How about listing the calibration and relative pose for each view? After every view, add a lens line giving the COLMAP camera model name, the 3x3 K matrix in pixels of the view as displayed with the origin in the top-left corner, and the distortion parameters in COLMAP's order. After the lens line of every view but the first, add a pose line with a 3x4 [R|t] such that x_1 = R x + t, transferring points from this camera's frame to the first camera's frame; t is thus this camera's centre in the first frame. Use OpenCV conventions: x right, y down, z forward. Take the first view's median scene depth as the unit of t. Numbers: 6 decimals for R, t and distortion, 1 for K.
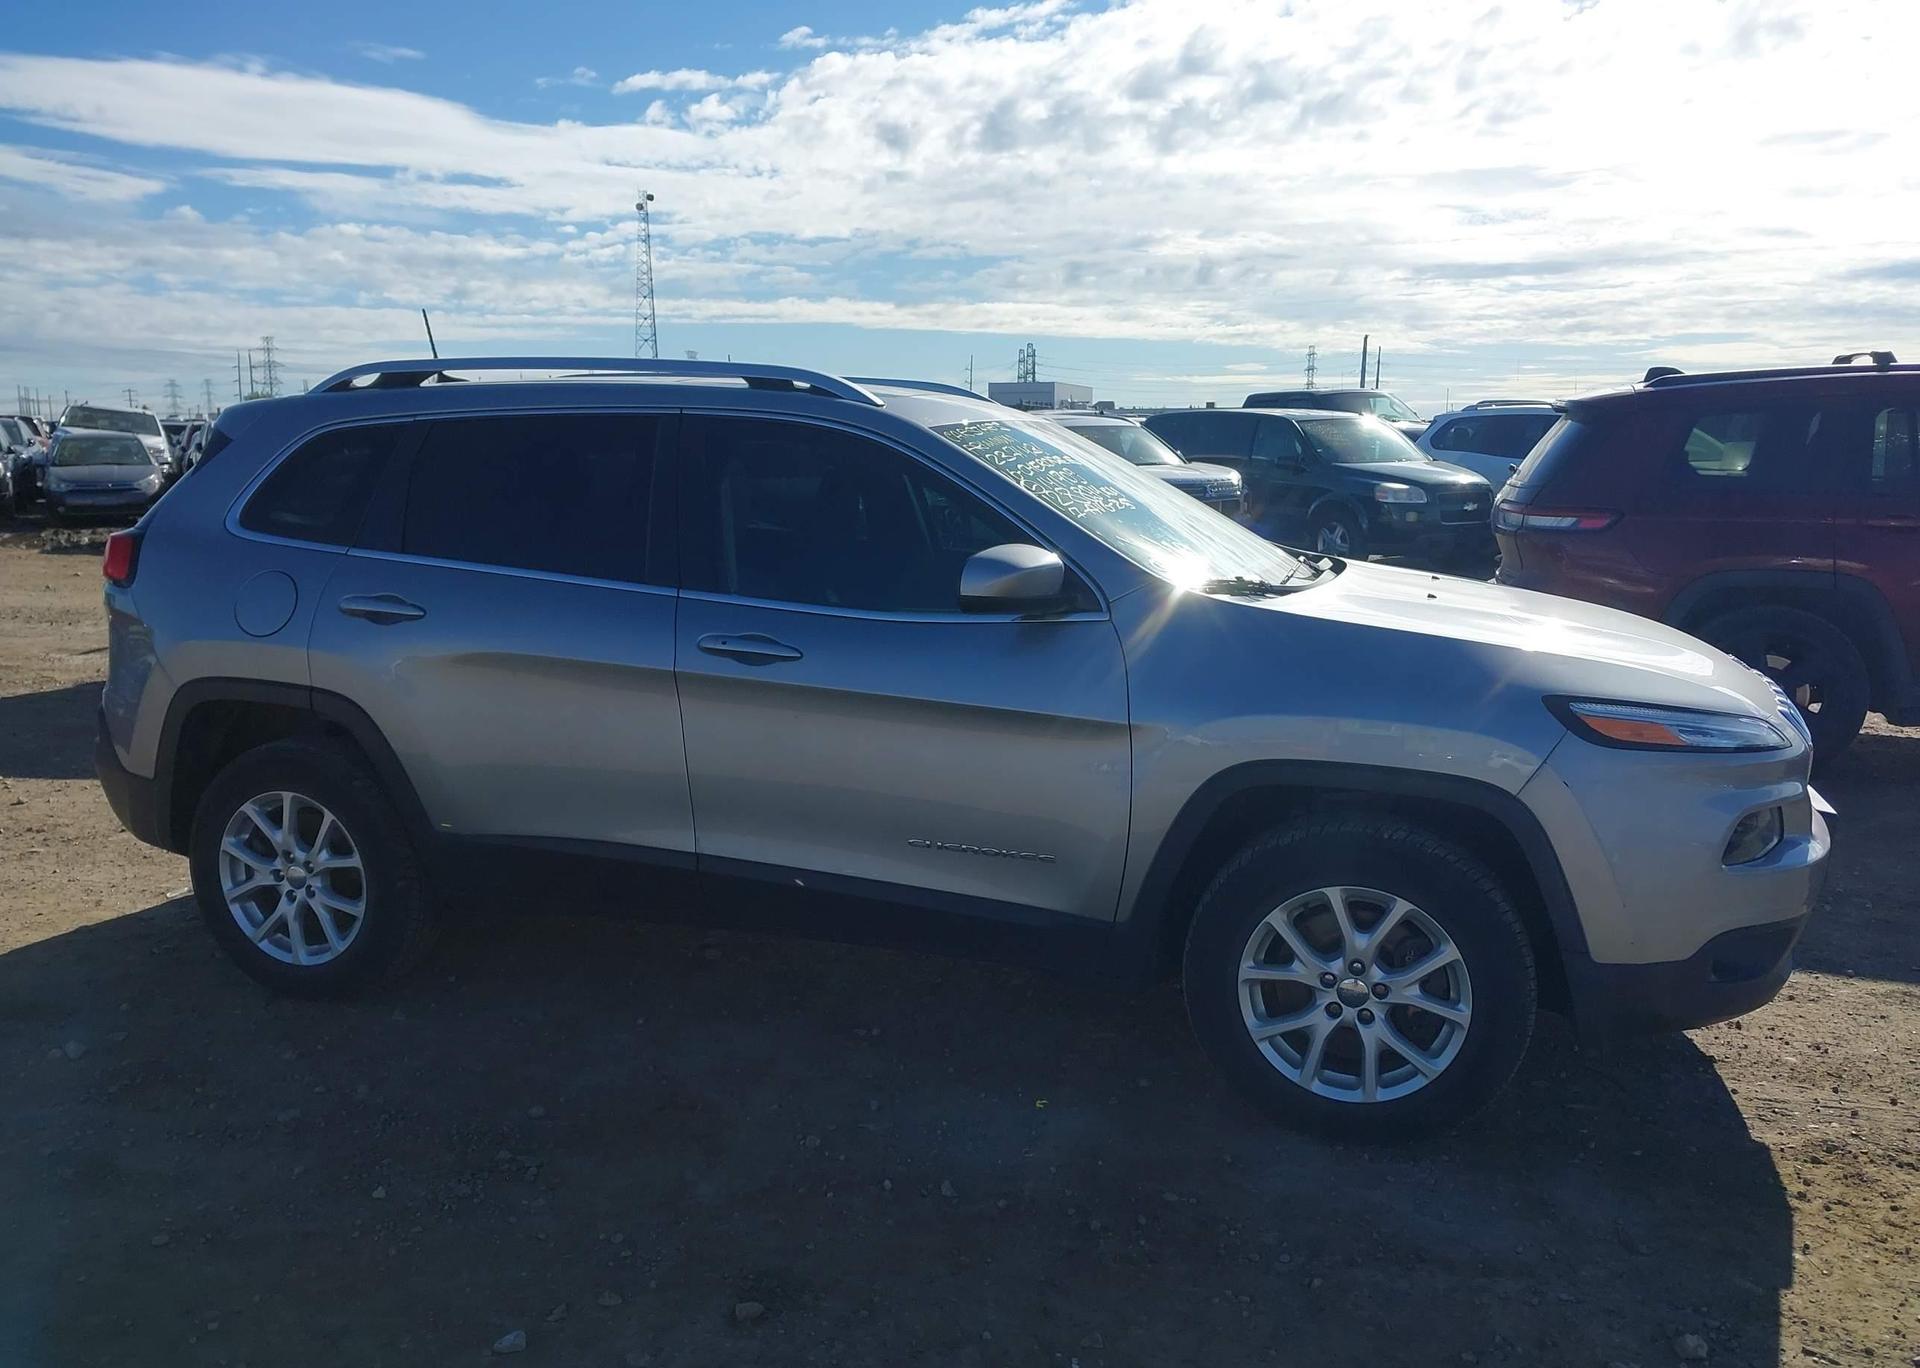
lens RADIAL K [[1494.3, 0, 951.5], [0, 1494.3, 663.4], [0, 0, 1]] dist [0.004879, -0.004473]
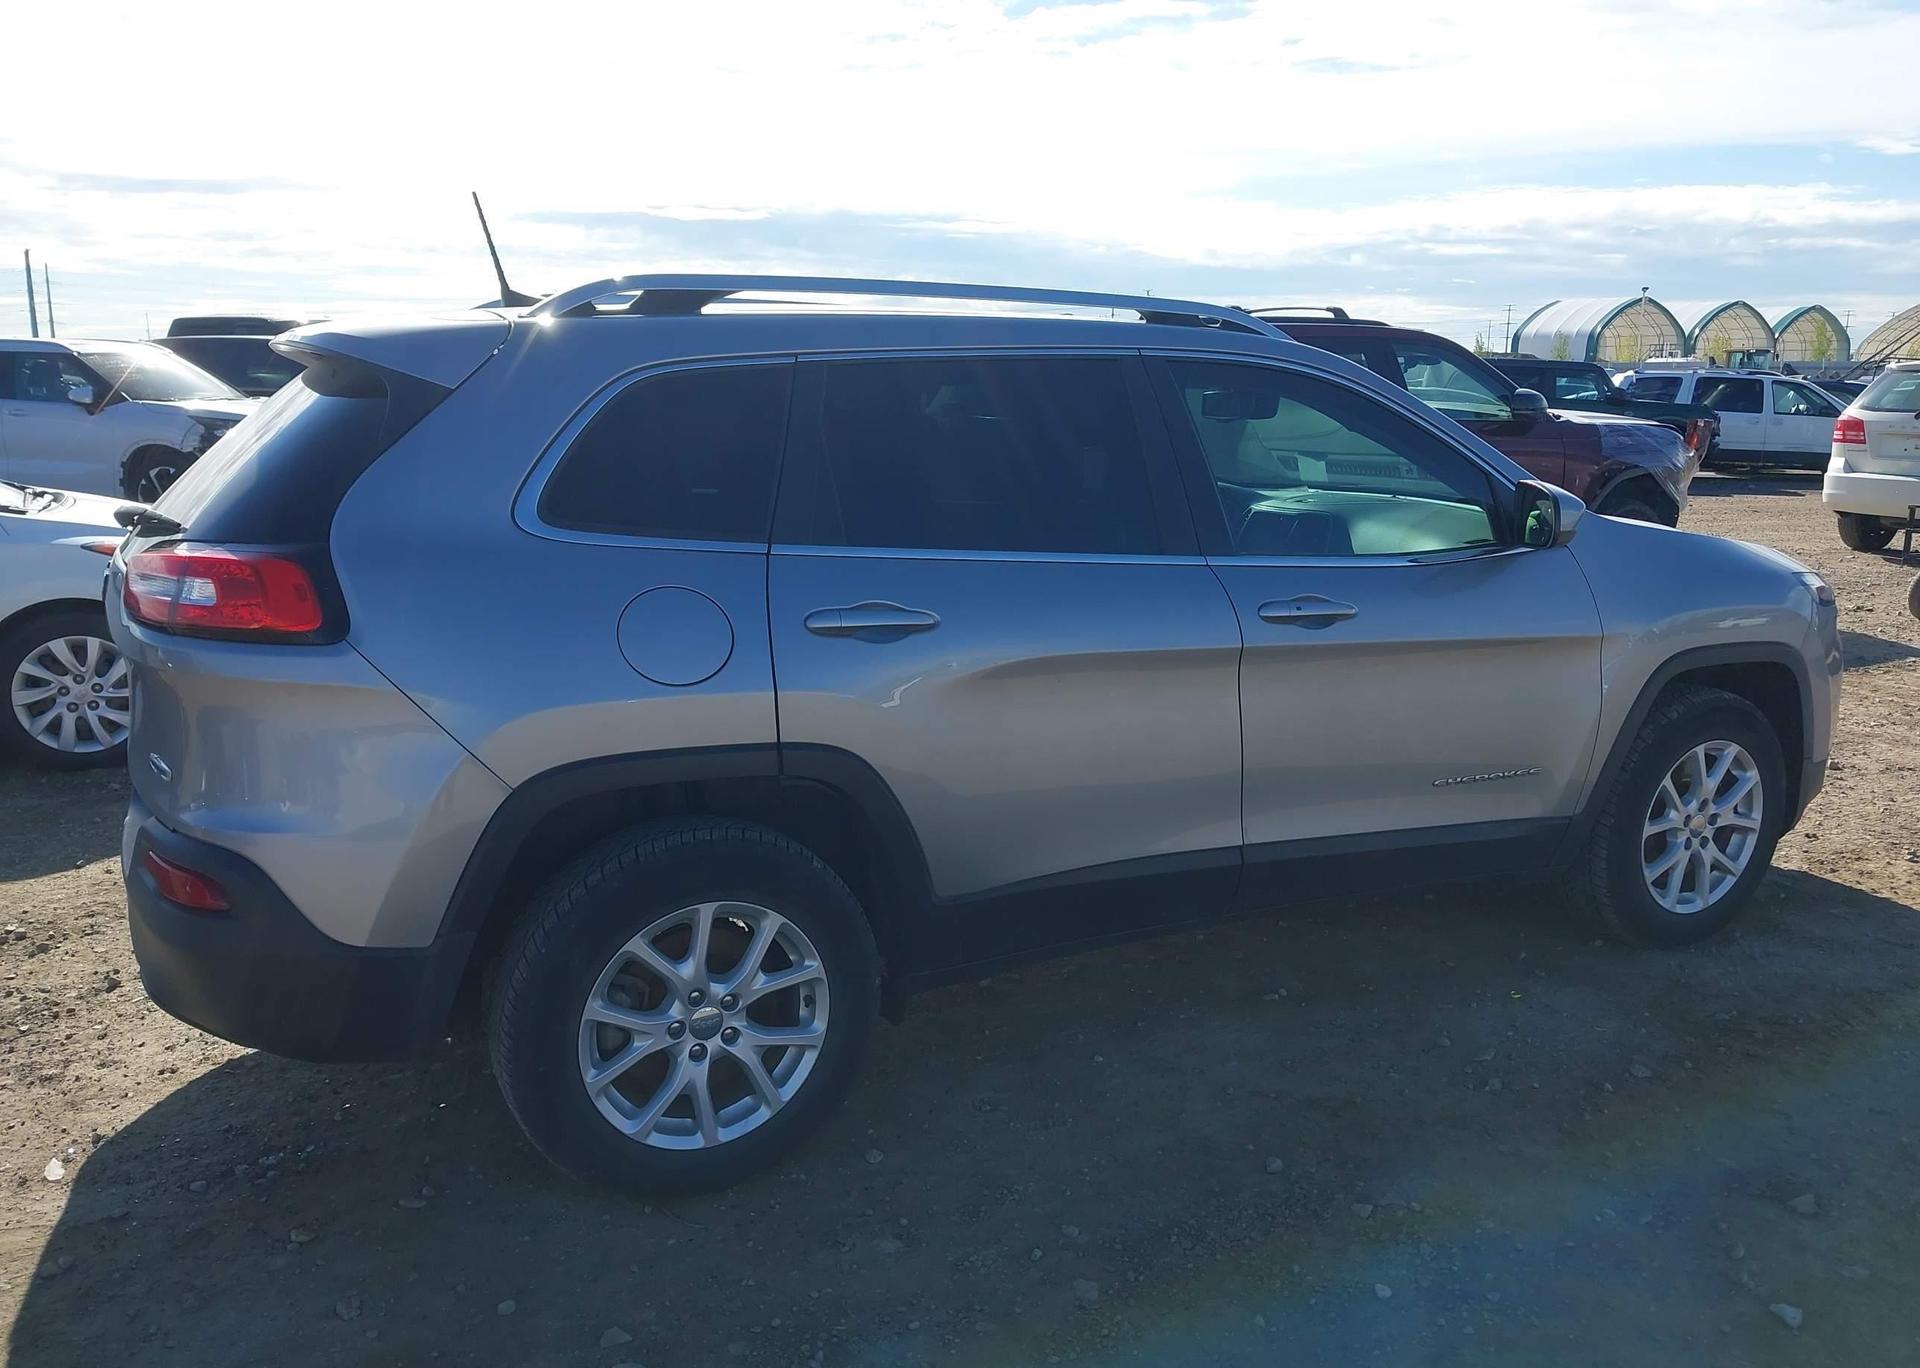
lens RADIAL K [[1503.2, 0, 917.8], [0, 1503.2, 674.3], [0, 0, 1]] dist [0.106965, -0.177854]
pose [[0.706644, -0.138794, 0.693823, -0.892568], [0.105023, 0.990285, 0.091136, -0.076387], [-0.699731, 0.008467, 0.714356, 0.455741]]
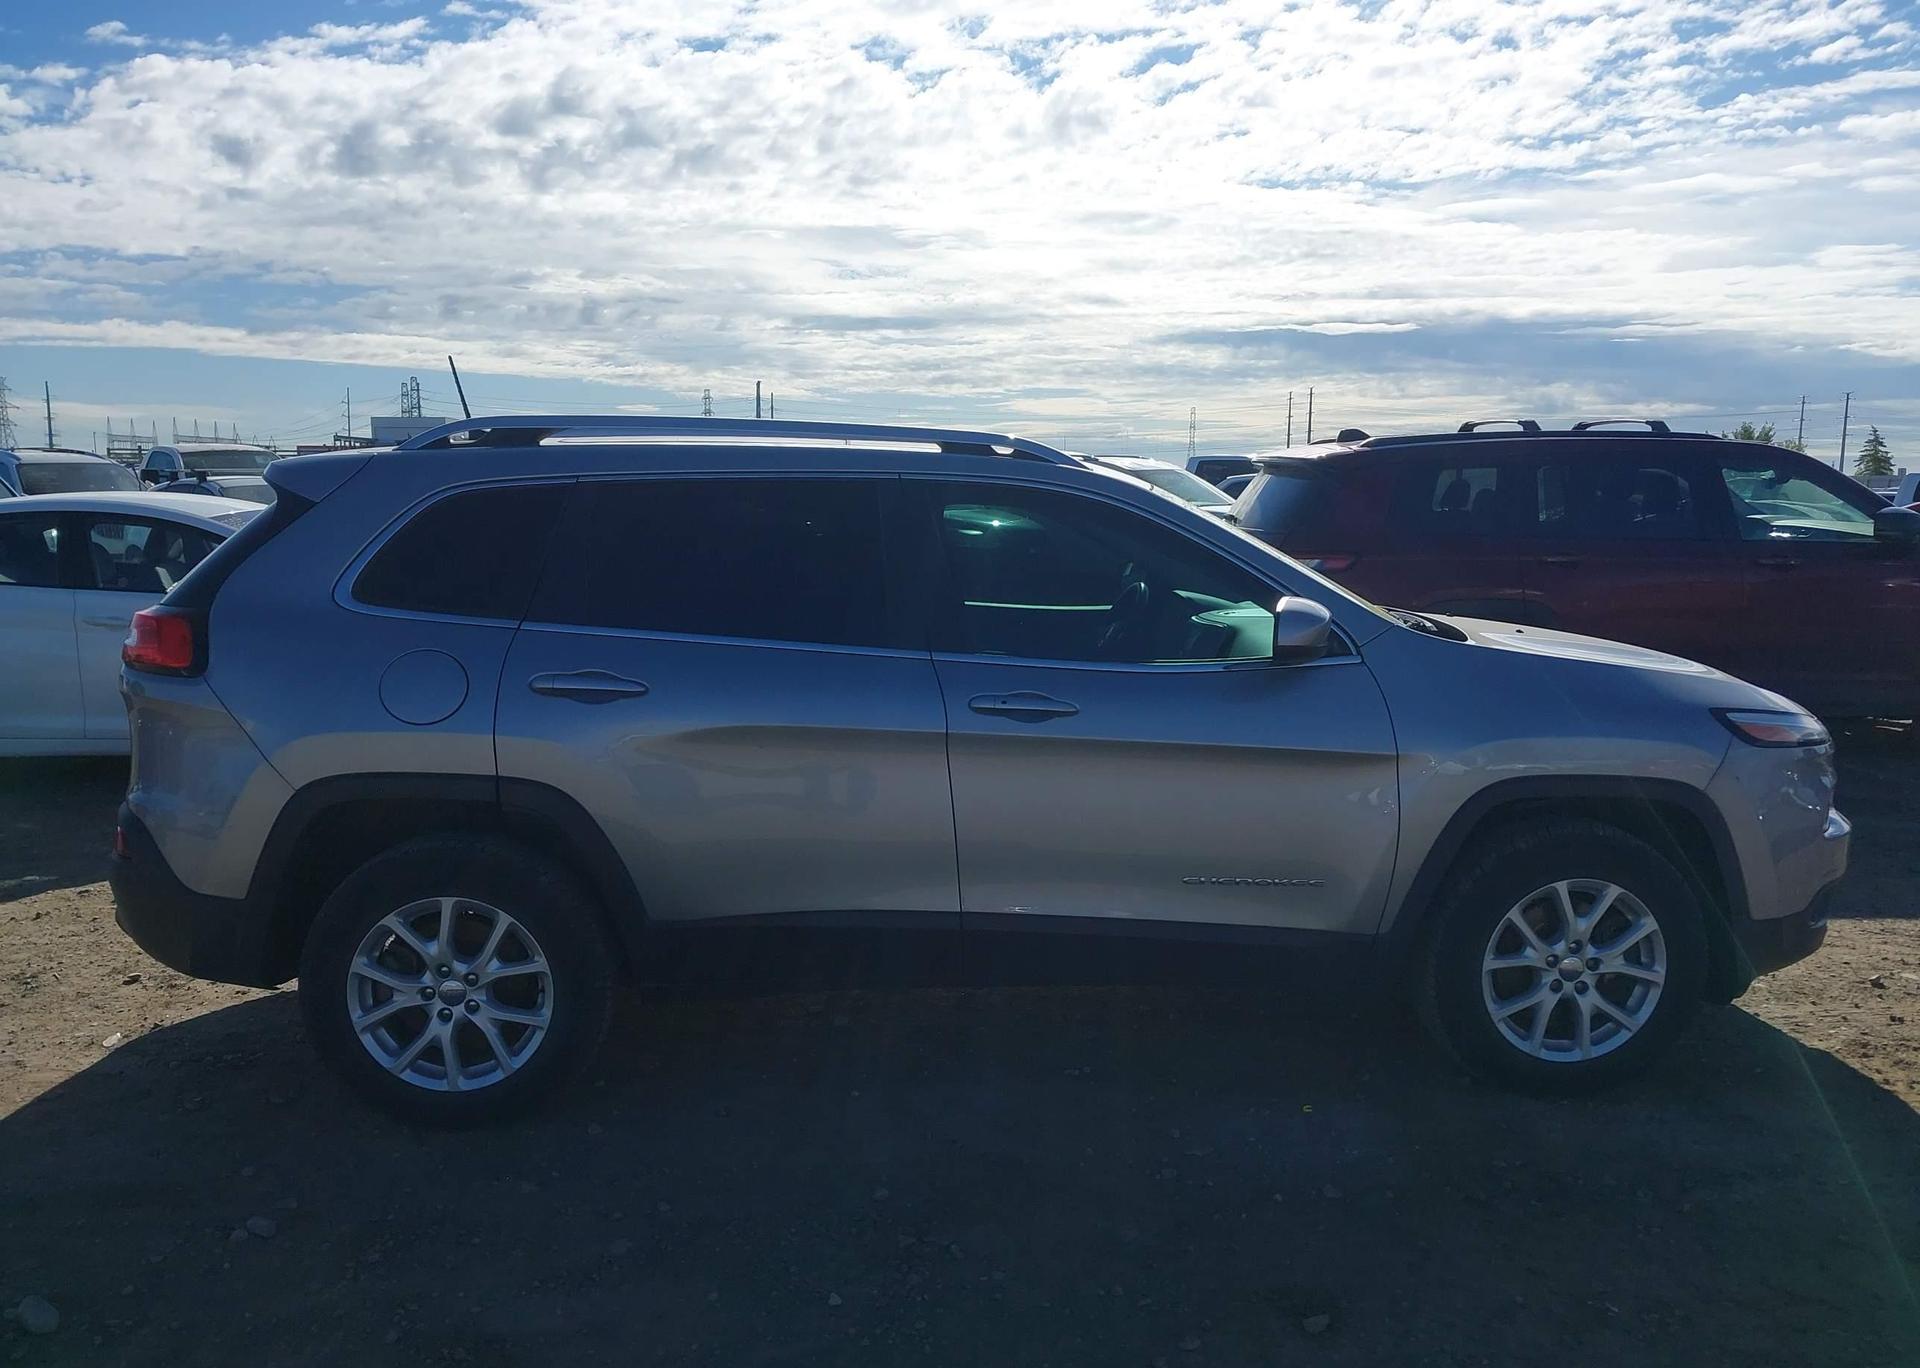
lens RADIAL K [[1488.6, 0, 935.2], [0, 1488.6, 659.2], [0, 0, 1]] dist [0.100010, -0.197977]
pose [[0.926852, -0.041862, 0.373086, -0.531936], [0.053053, 0.998396, -0.019776, -0.023507], [-0.371660, 0.038123, 0.927586, 0.059424]]
